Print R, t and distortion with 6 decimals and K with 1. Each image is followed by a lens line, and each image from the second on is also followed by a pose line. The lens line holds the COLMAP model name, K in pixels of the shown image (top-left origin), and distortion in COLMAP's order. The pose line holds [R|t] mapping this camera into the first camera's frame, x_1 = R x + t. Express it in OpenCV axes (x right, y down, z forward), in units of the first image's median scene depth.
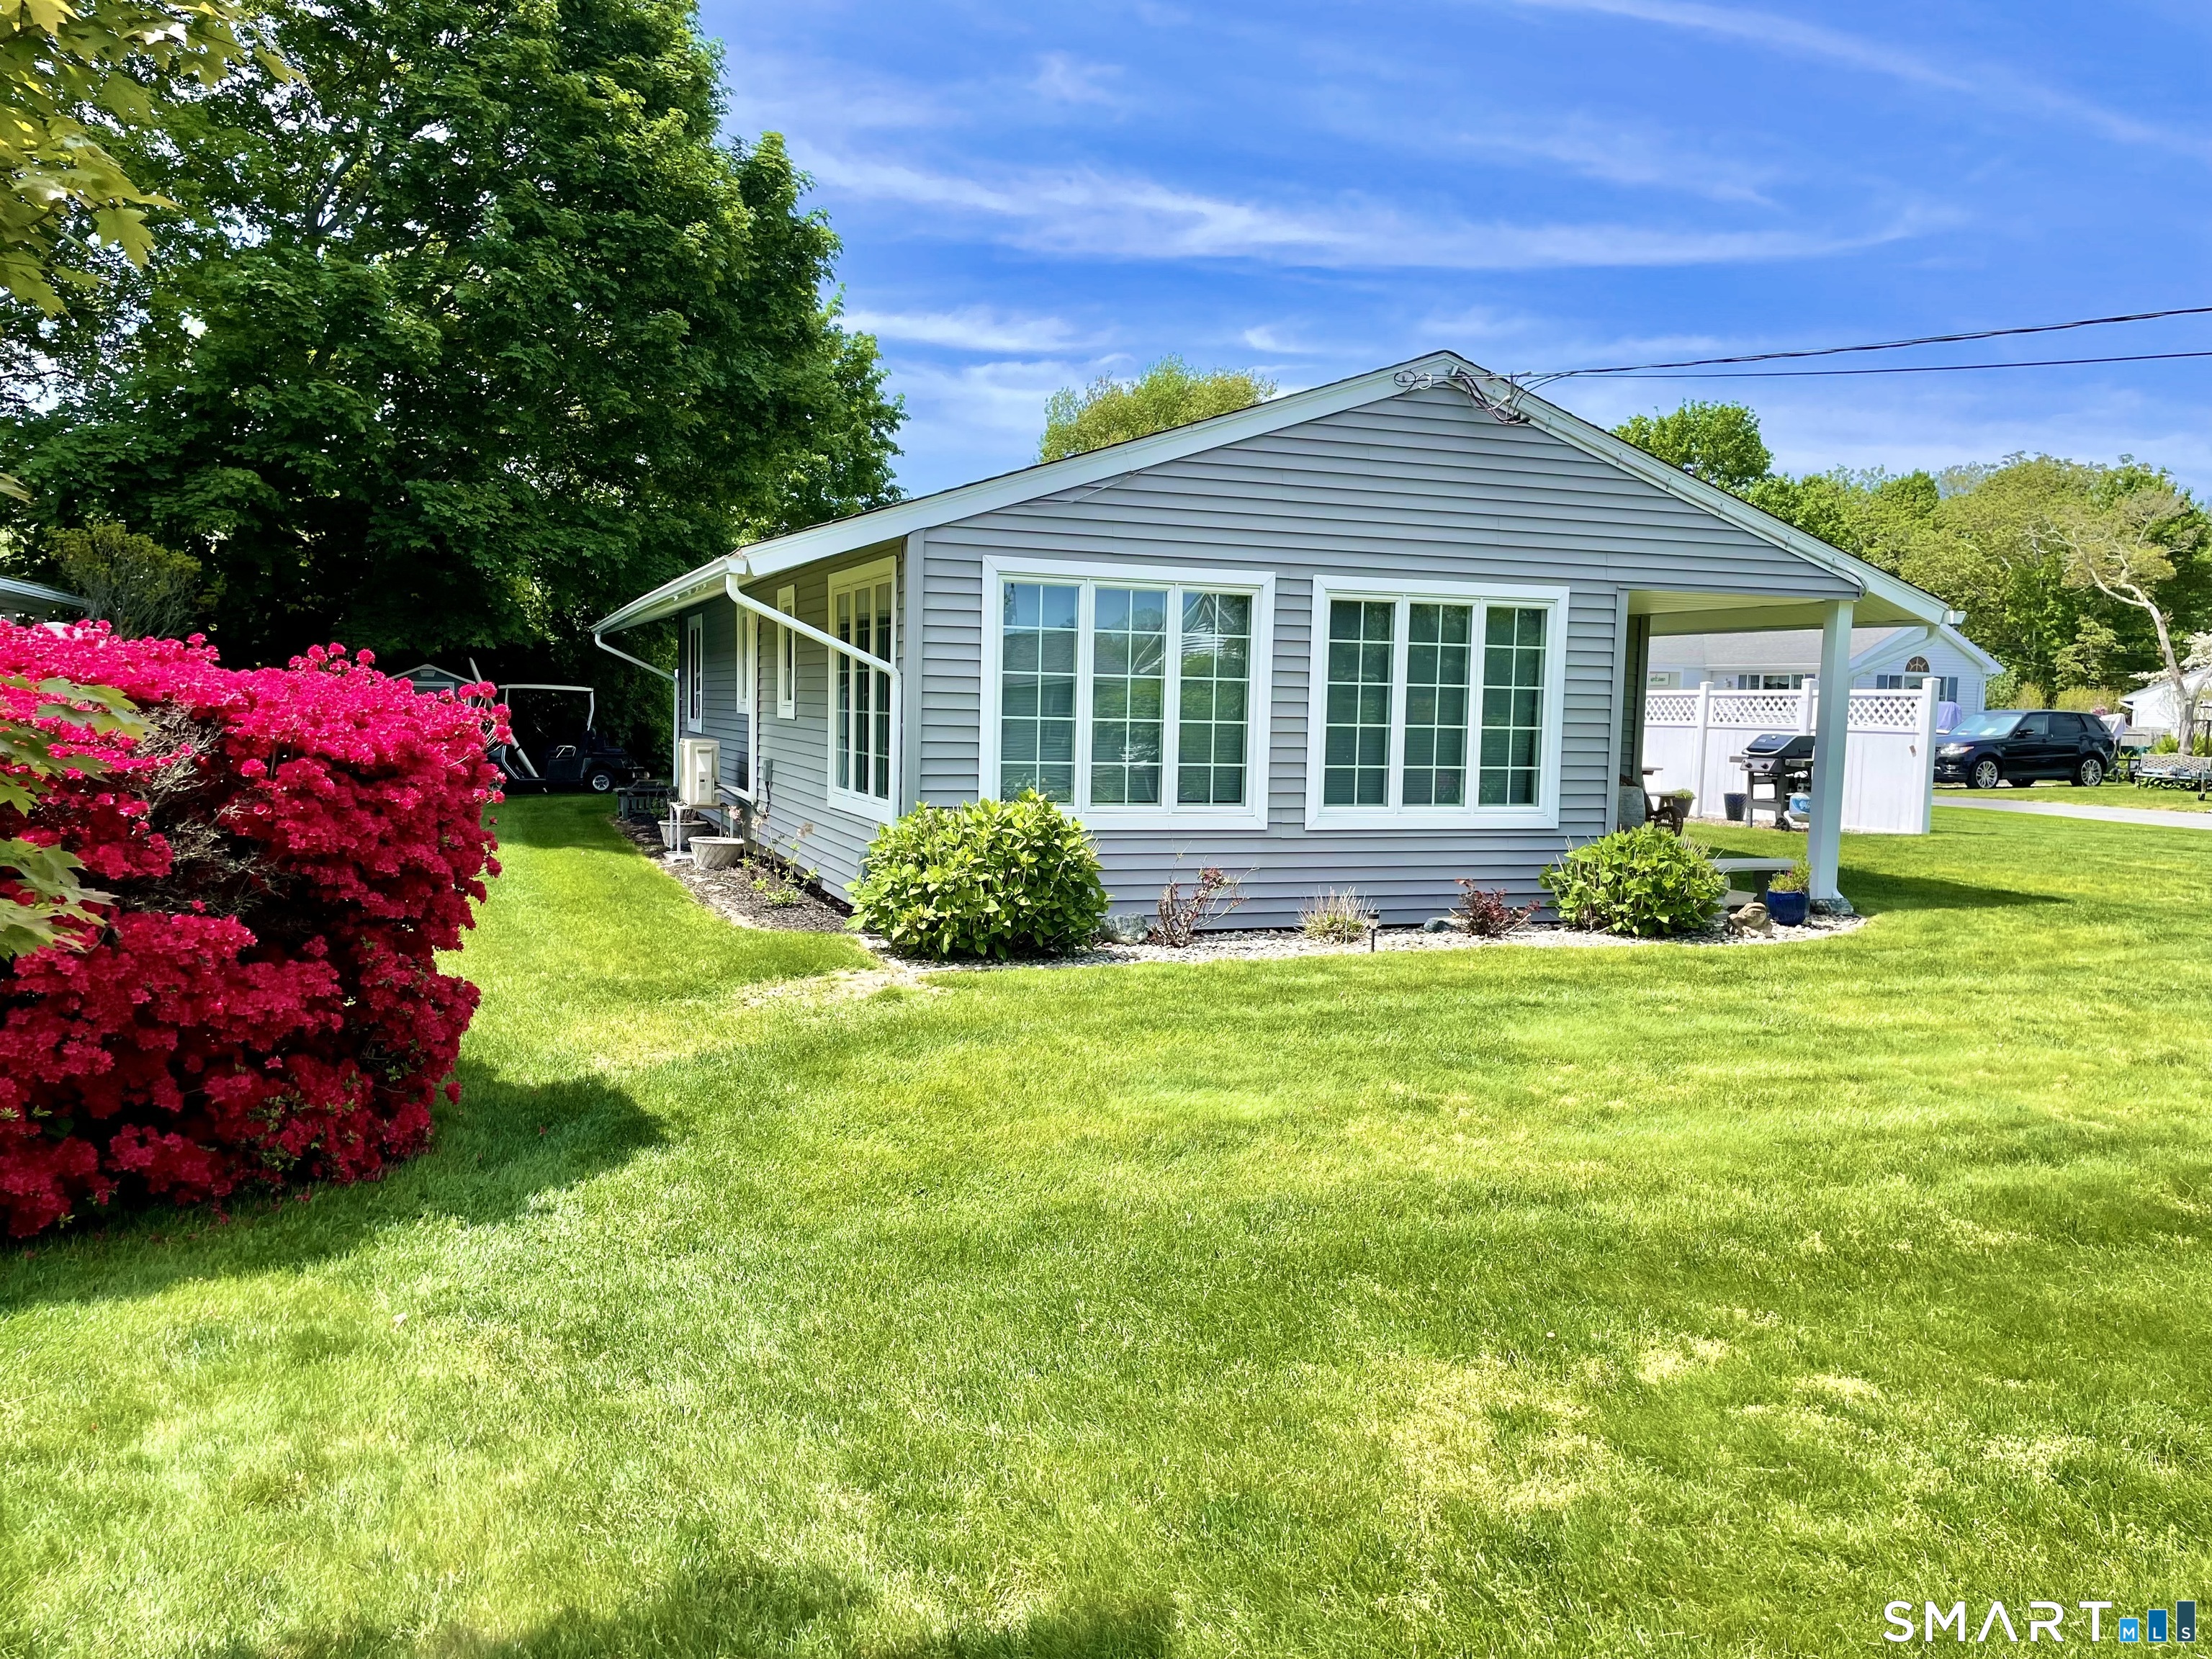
lens RADIAL K [[1674.4, 0, 1106.4], [0, 1674.4, 833.1], [0, 0, 1]] dist [-0.001850, 0.000091]
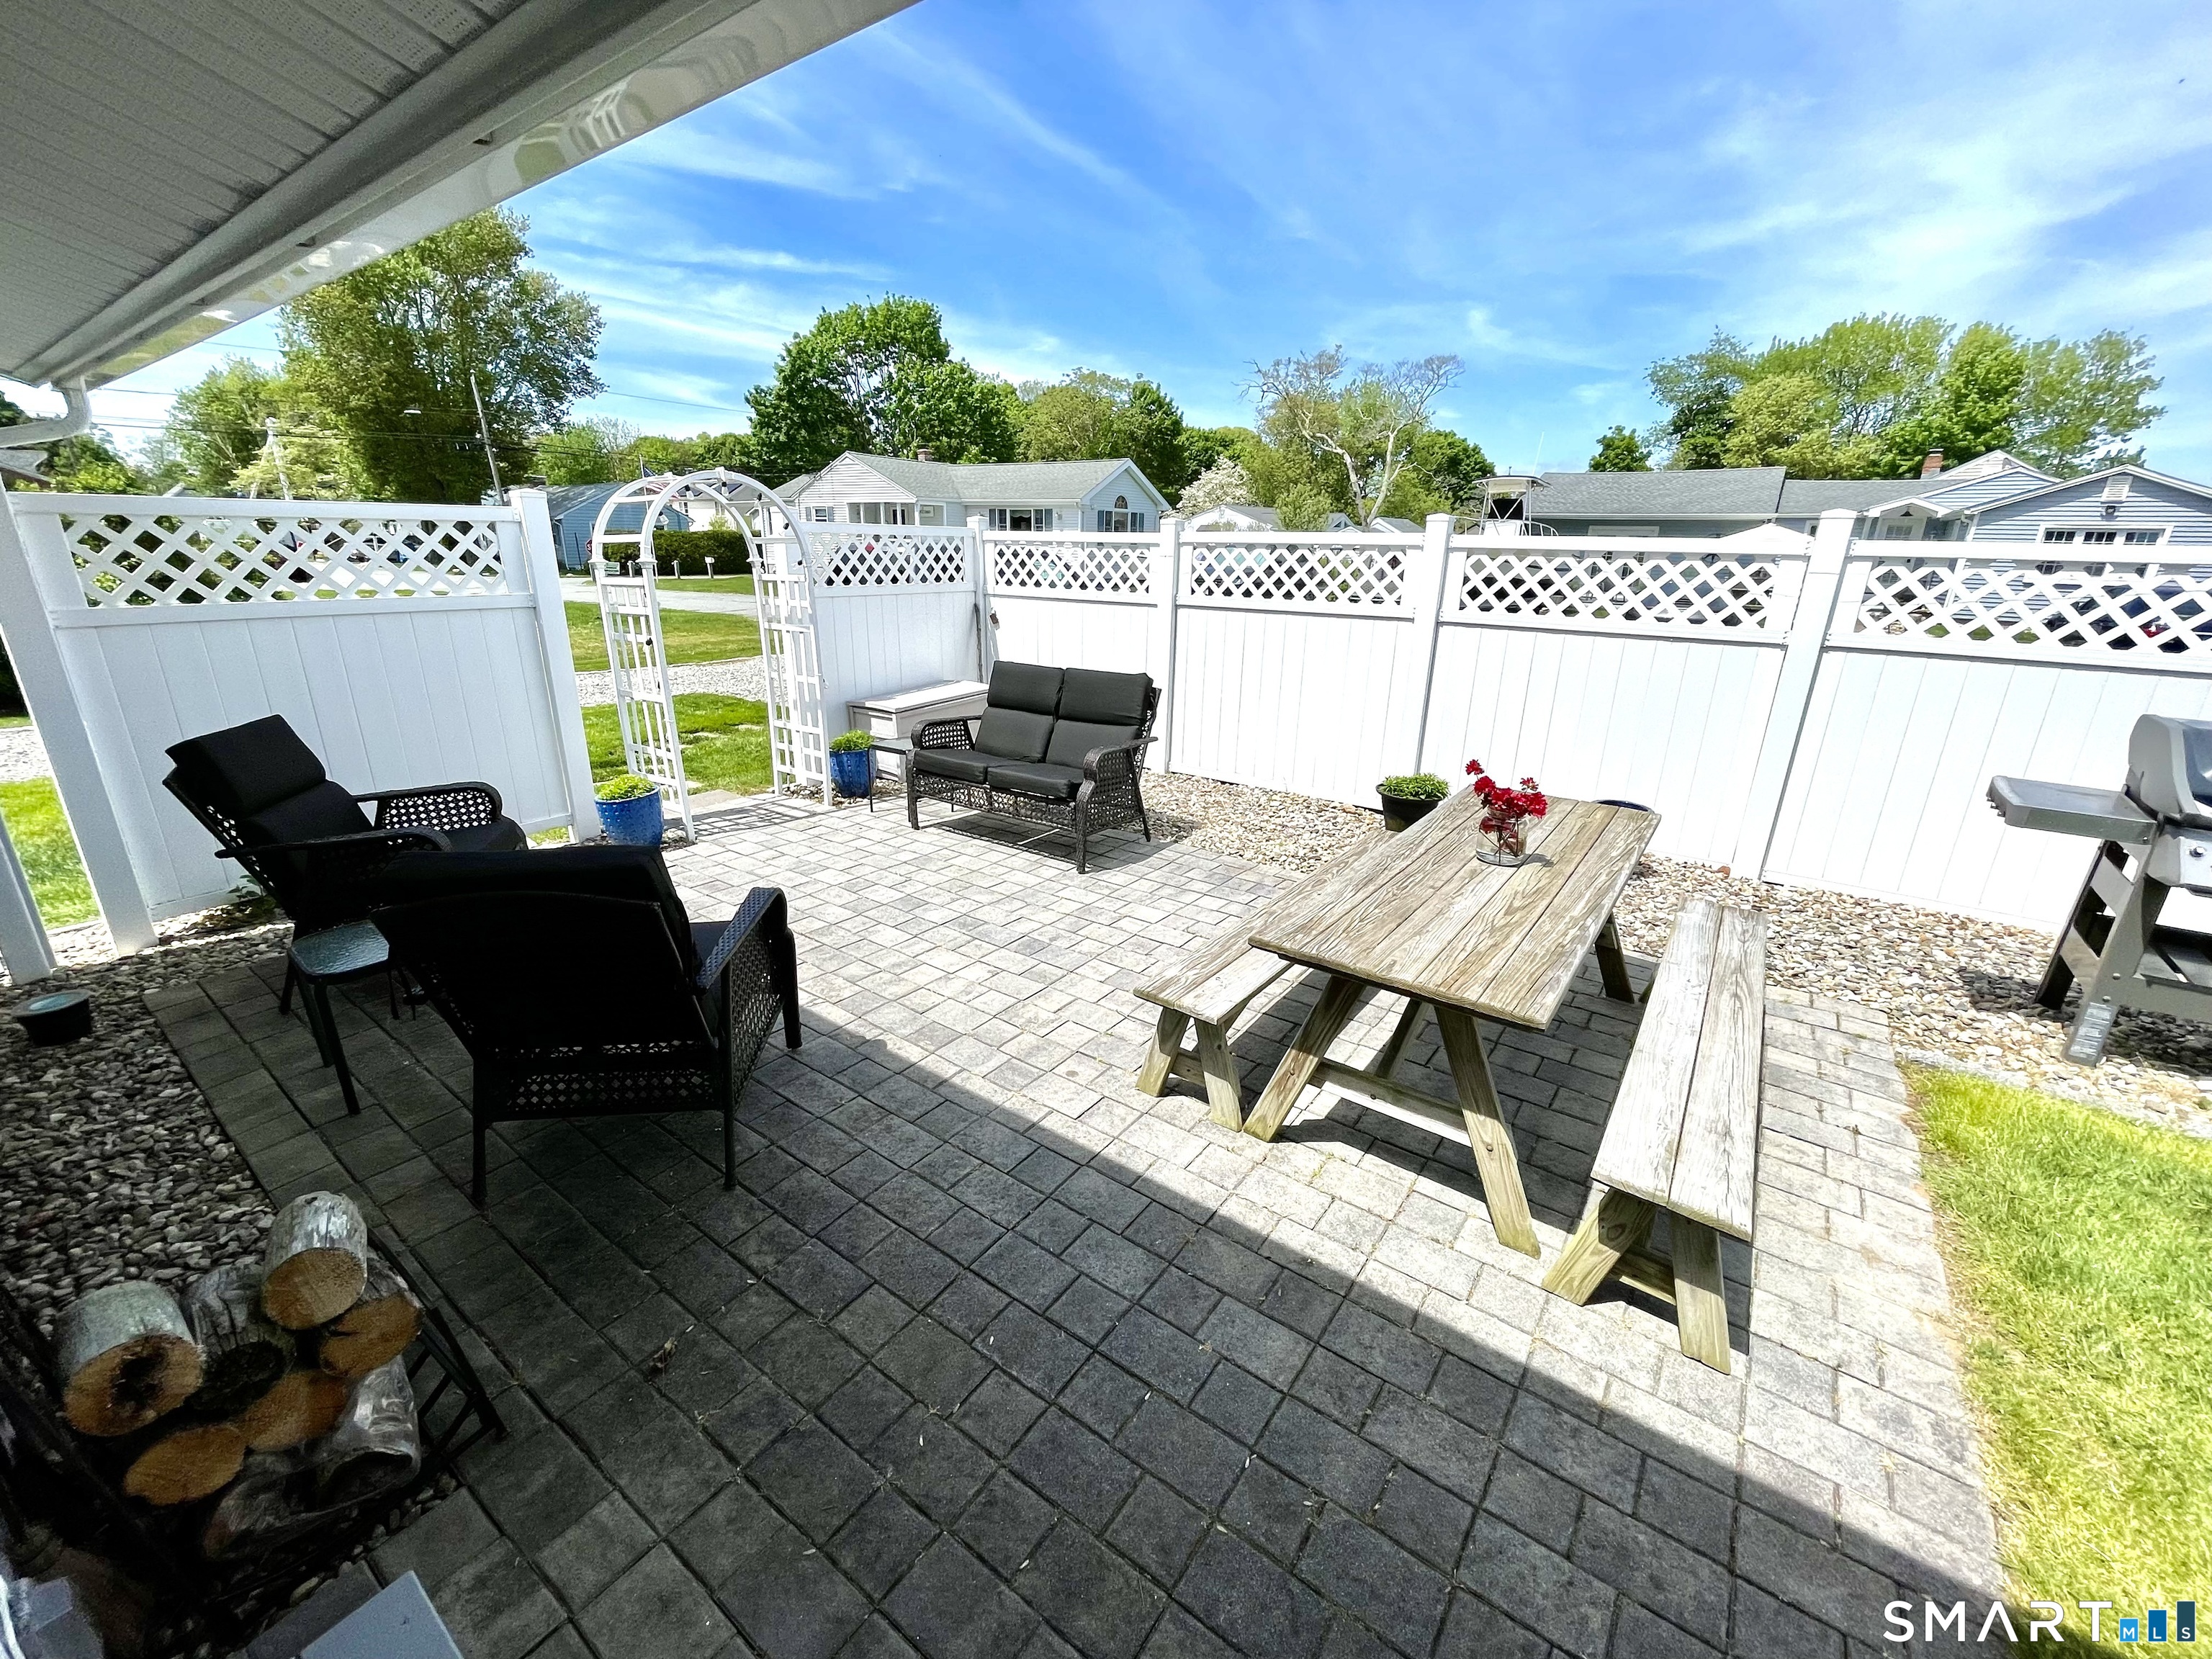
lens RADIAL K [[893.1, 0, 1111.3], [0, 893.1, 831.3], [0, 0, 1]] dist [-0.013721, -0.000144]
pose [[0.838622, -0.173958, 0.516189, 0.053360], [0.038672, 0.964257, 0.262131, -0.022174], [-0.543339, -0.199867, 0.815375, 0.237674]]
